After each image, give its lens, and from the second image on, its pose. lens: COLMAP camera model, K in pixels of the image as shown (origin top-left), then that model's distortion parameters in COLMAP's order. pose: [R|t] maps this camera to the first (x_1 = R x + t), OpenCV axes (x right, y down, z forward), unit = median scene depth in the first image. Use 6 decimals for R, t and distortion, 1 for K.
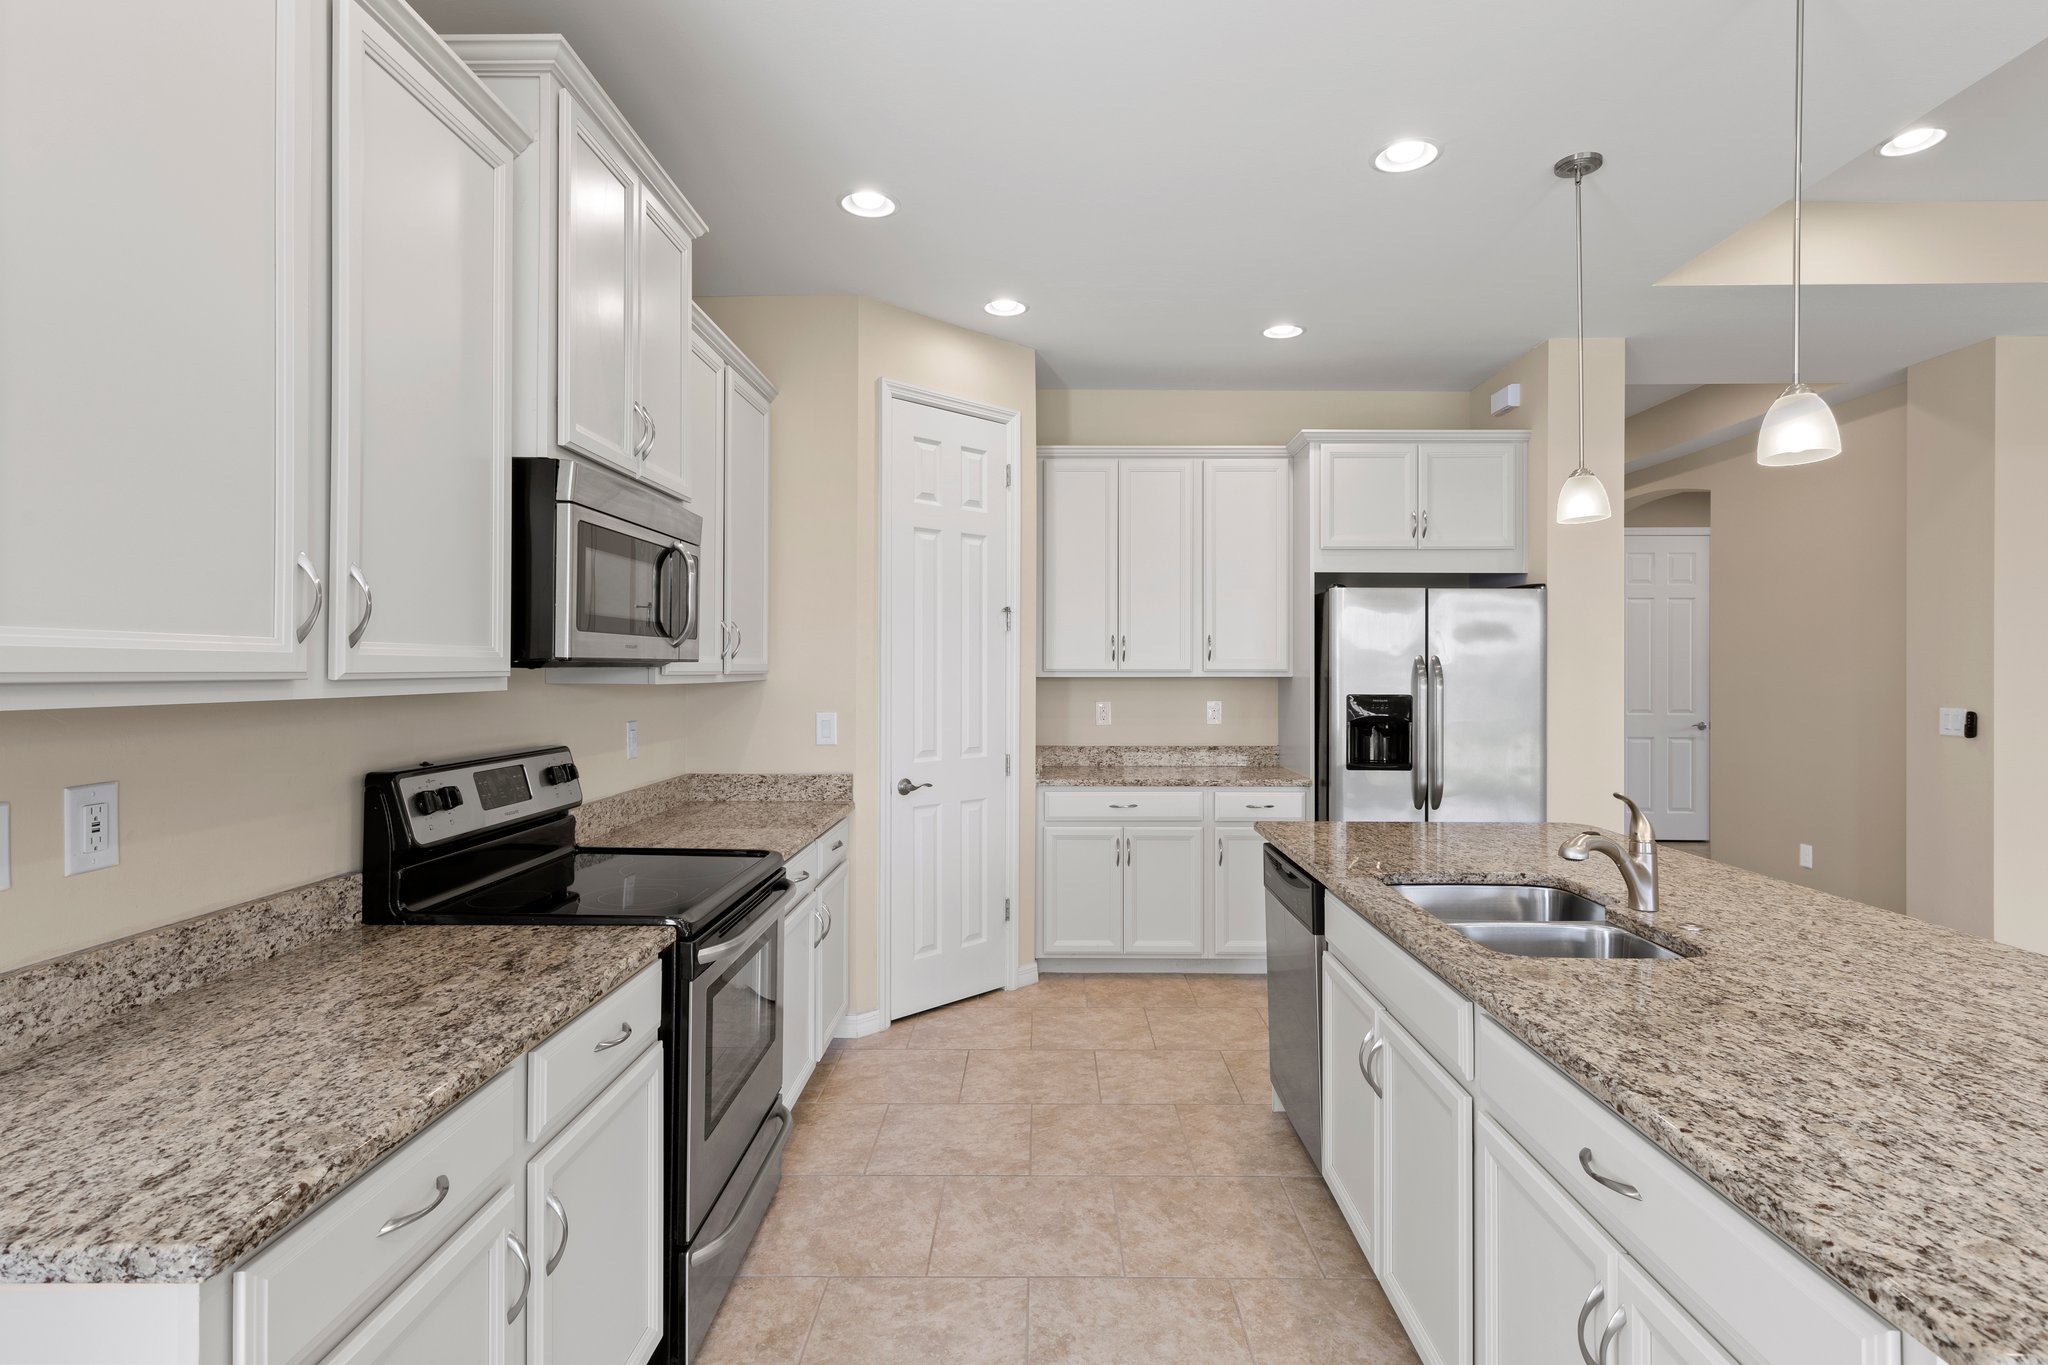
lens RADIAL K [[1014.3, 0, 1013.7], [0, 1014.3, 670.7], [0, 0, 1]] dist [0.001453, 0.000482]
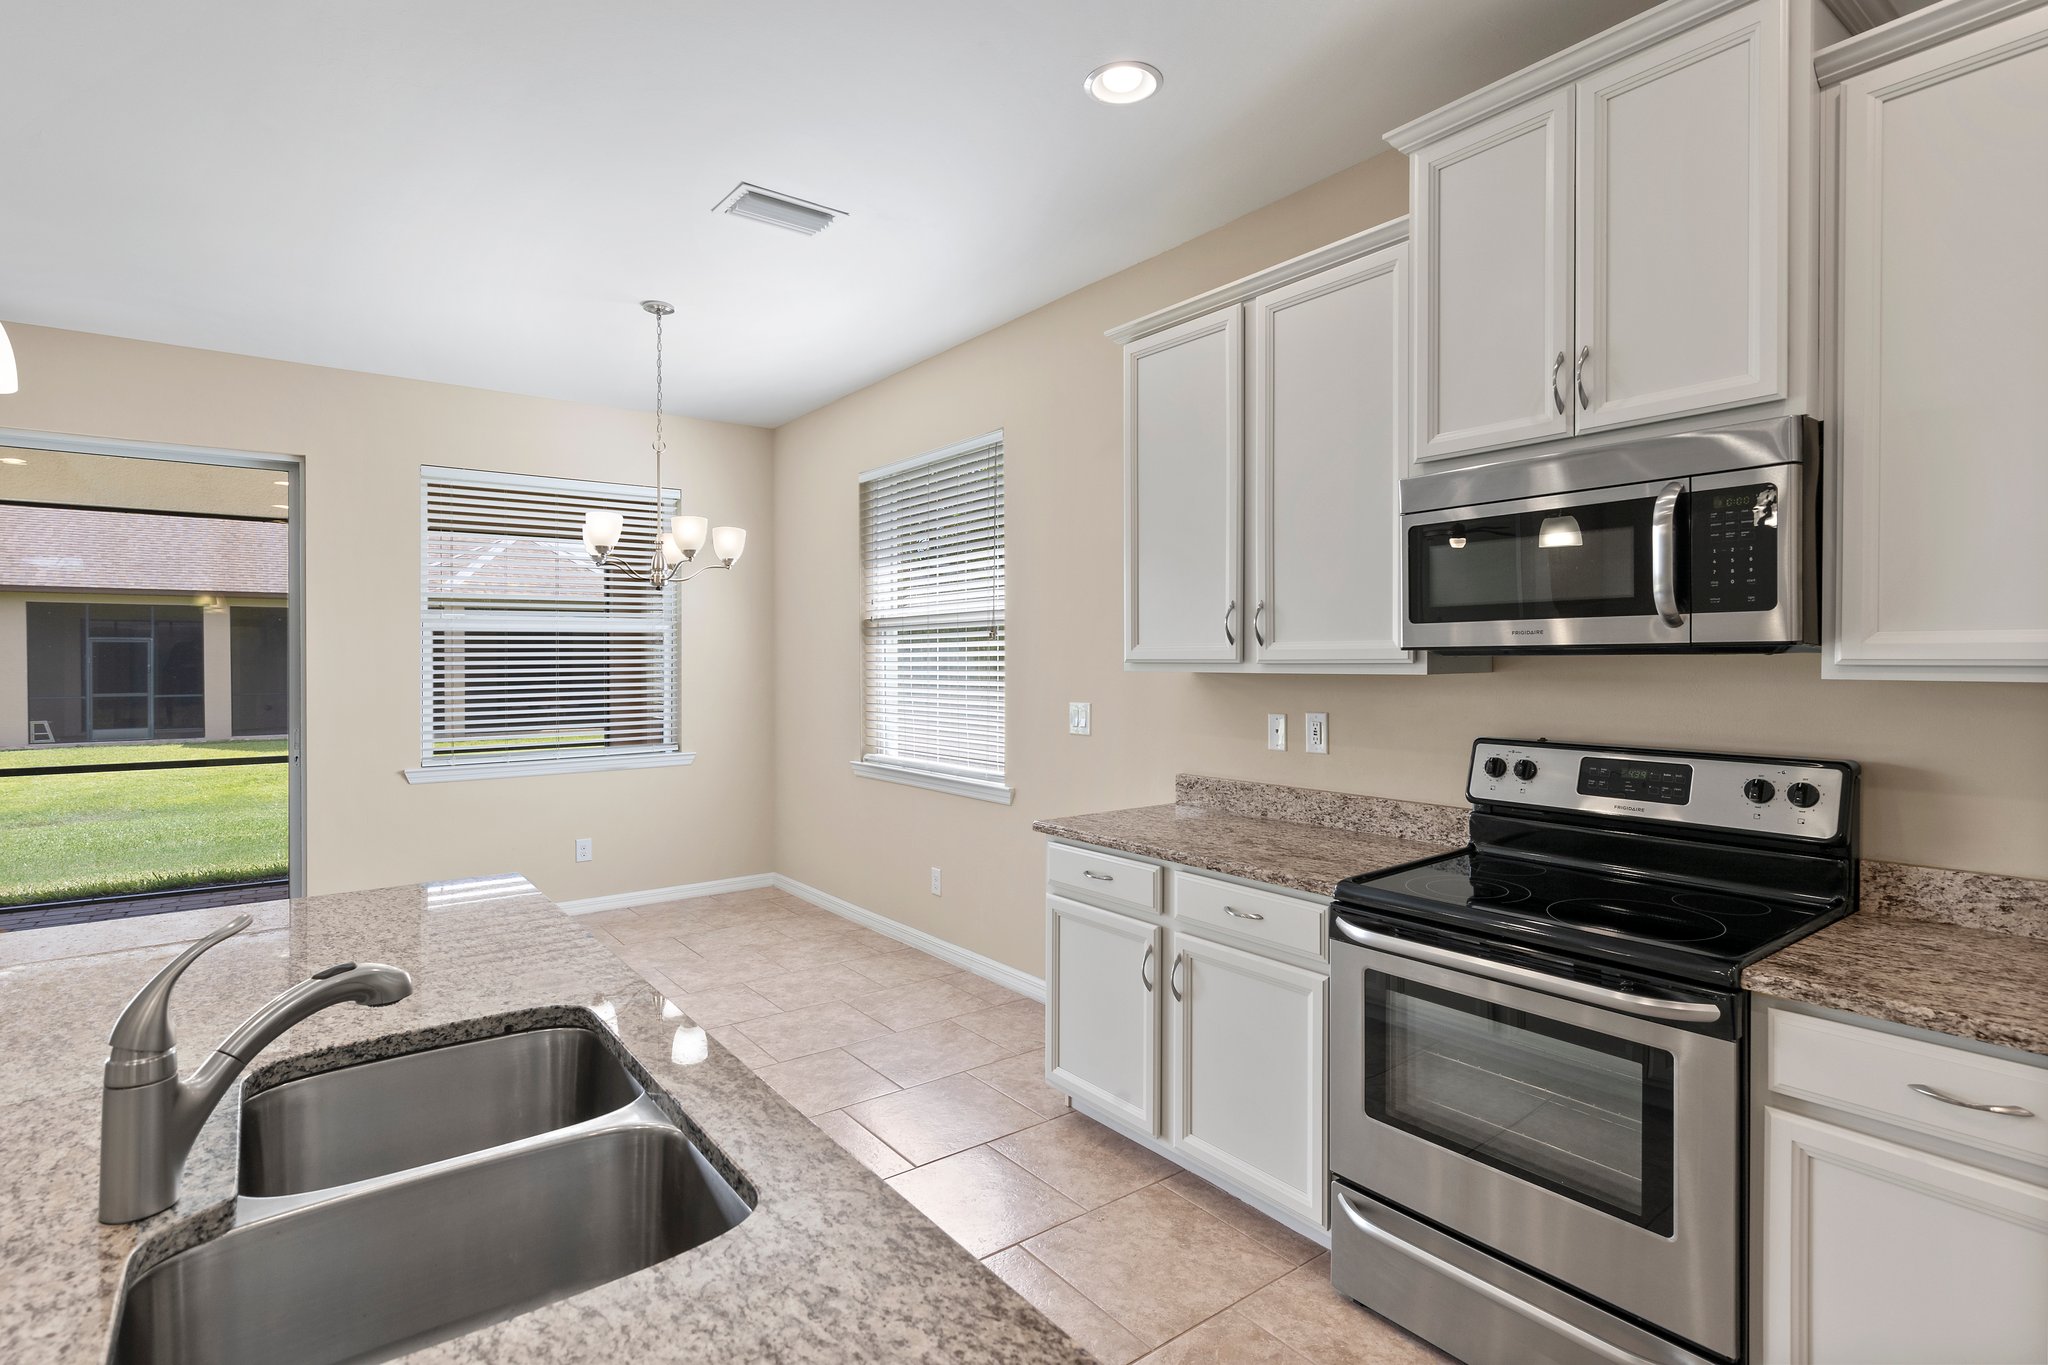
lens RADIAL K [[1014.3, 0, 1025.6], [0, 1014.3, 672.7], [0, 0, 1]] dist [0.001453, 0.000482]
pose [[-0.793948, 0.009373, -0.607913, 0.290009], [0.000986, 0.999900, 0.014130, 0.000071], [0.607985, 0.010619, -0.793878, 0.790093]]
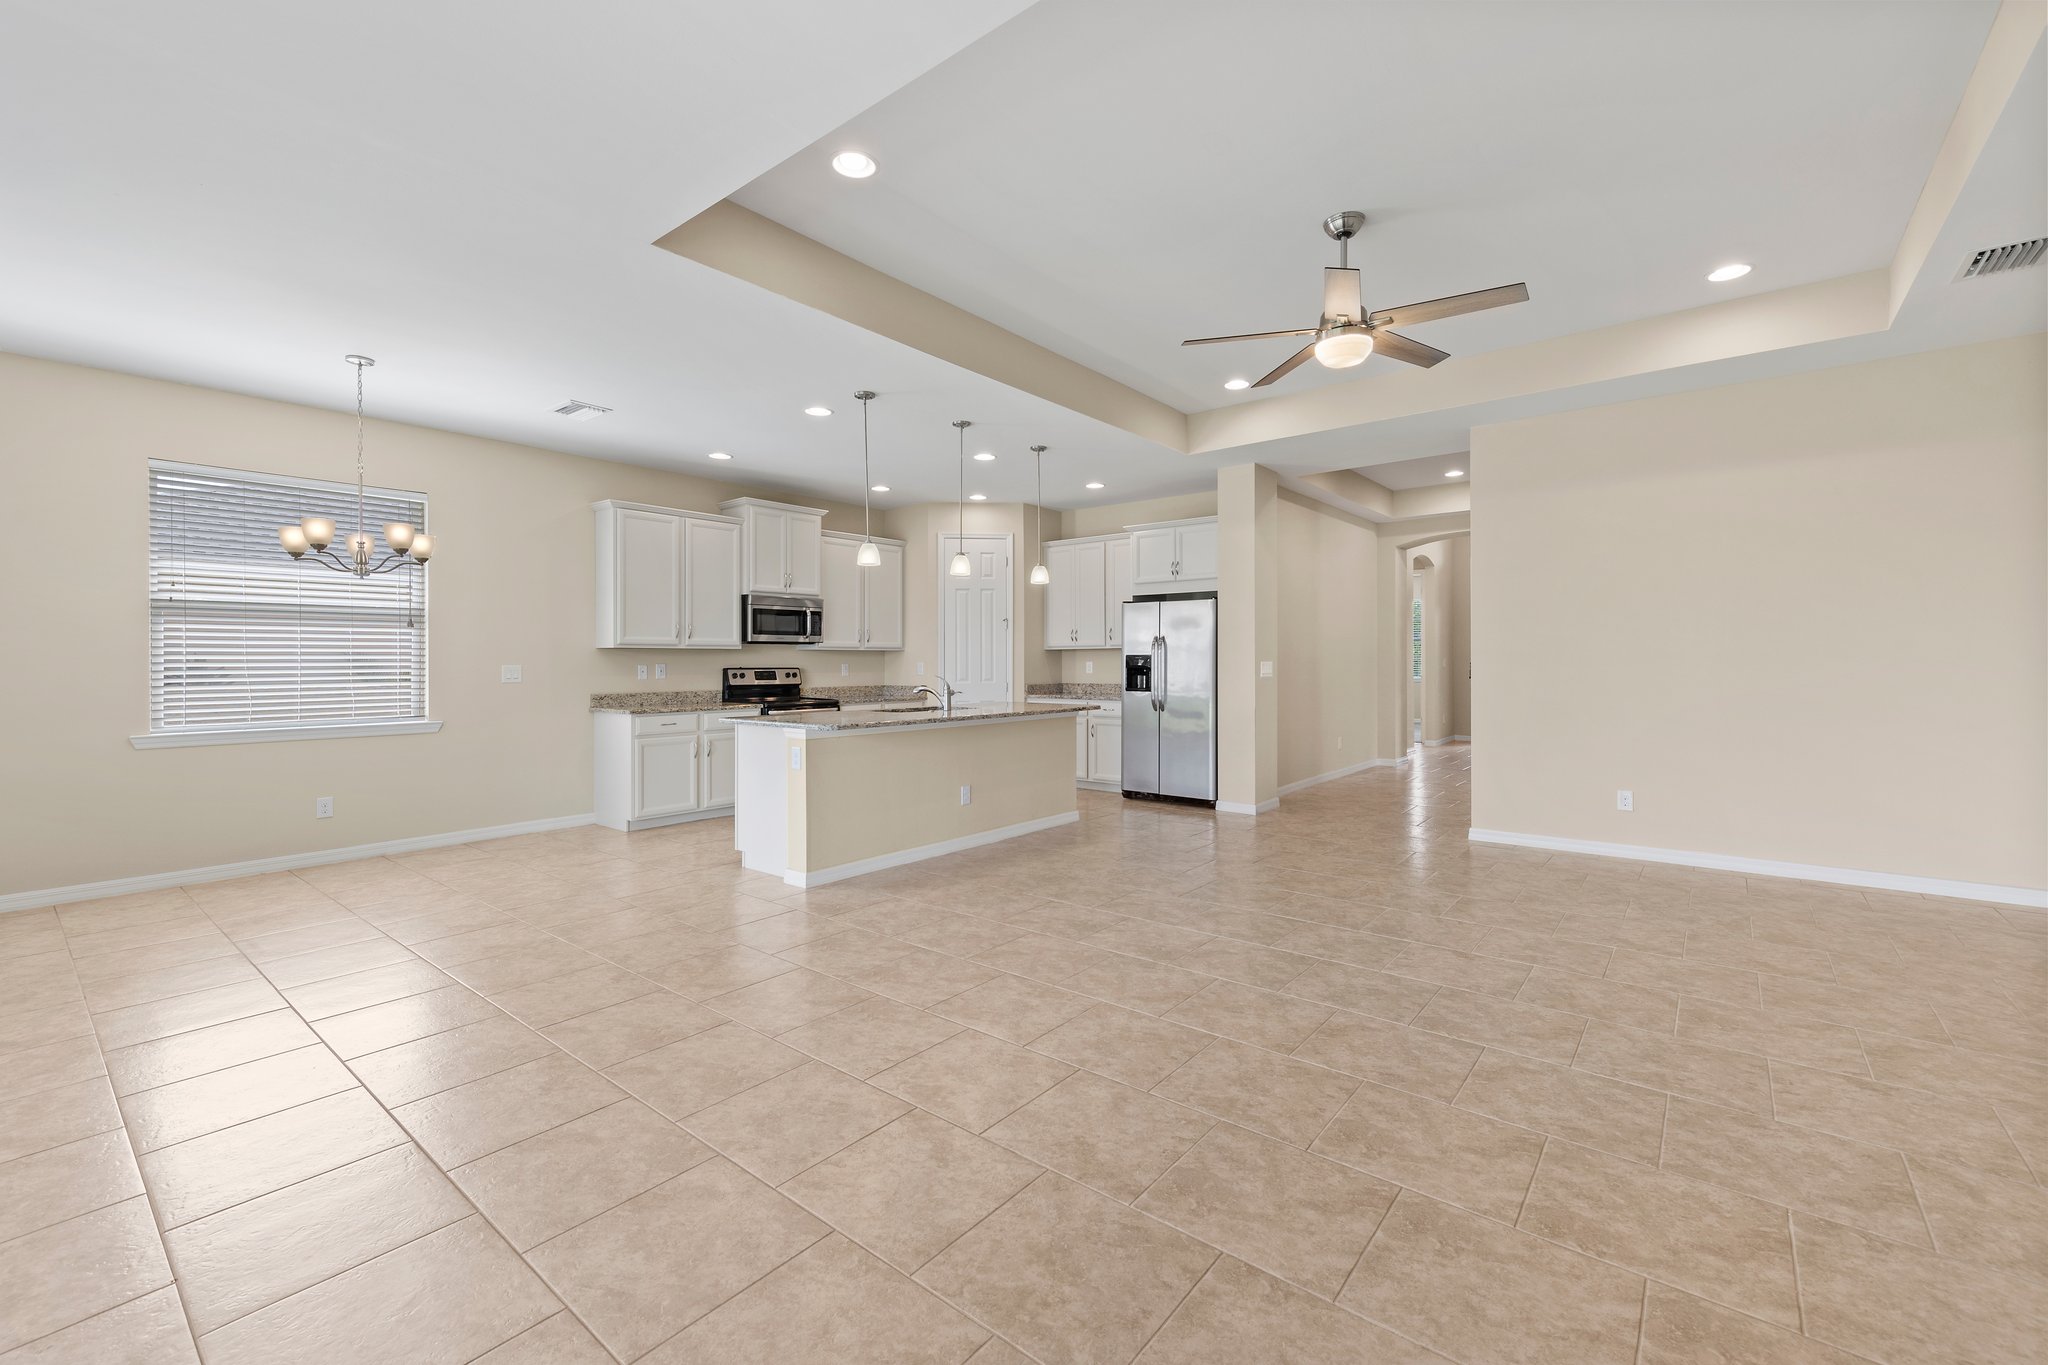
lens RADIAL K [[882.3, 0, 1014.1], [0, 882.3, 653.2], [0, 0, 1]] dist [0.004046, 0.000010]
pose [[0.767022, -0.010125, -0.641541, 1.311869], [0.002407, 0.999914, -0.012903, 0.042325], [0.641616, 0.008353, 0.766980, -0.529707]]
